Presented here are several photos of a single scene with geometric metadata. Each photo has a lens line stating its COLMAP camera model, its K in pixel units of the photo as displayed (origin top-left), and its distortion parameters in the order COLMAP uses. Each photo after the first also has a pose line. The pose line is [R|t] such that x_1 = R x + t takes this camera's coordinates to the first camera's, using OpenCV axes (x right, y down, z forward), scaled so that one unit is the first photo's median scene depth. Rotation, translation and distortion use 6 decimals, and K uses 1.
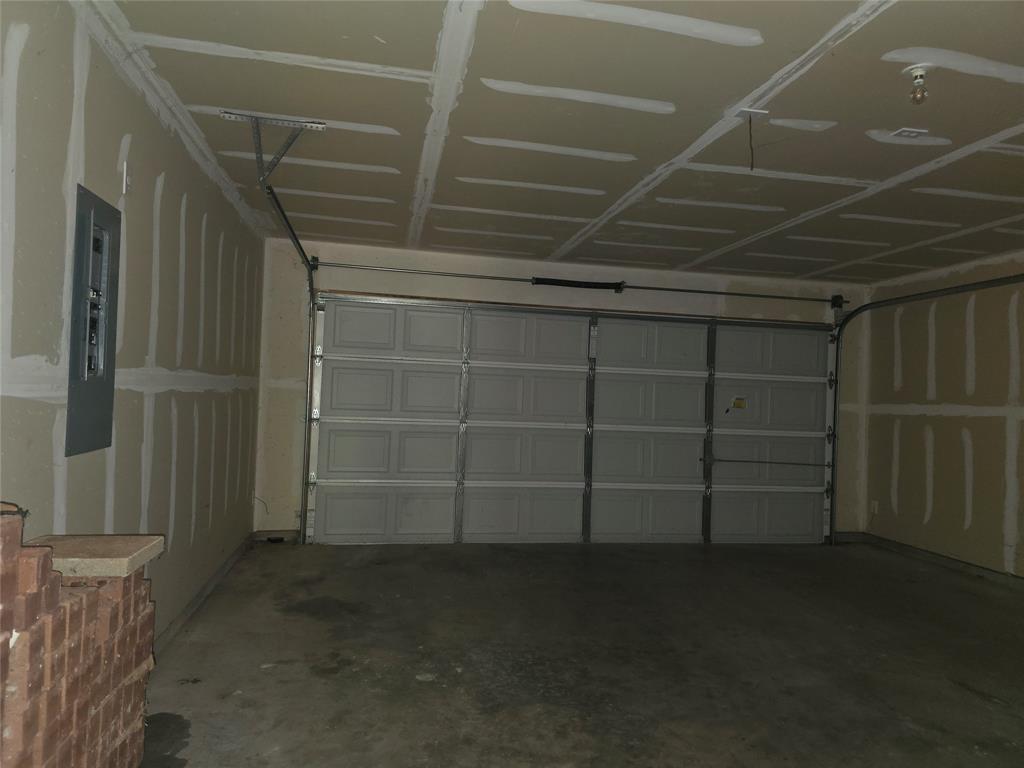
lens RADIAL K [[686.3, 0, 512.0], [0, 686.3, 384.0], [0, 0, 1]] dist [0.080745, -0.085750]
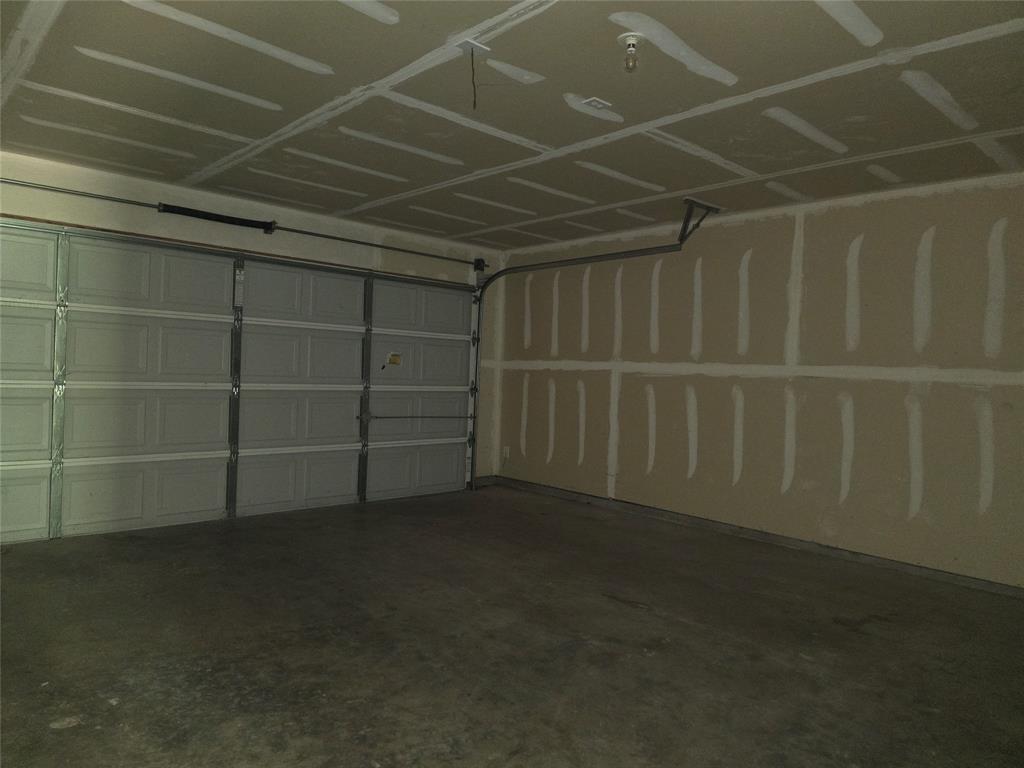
lens RADIAL K [[686.3, 0, 512.0], [0, 686.3, 384.0], [0, 0, 1]] dist [0.080745, -0.085750]
pose [[0.846215, -0.017347, 0.532559, -0.063255], [-0.013220, 0.998479, 0.053528, 0.008616], [-0.532677, -0.052337, 0.844699, 0.077352]]
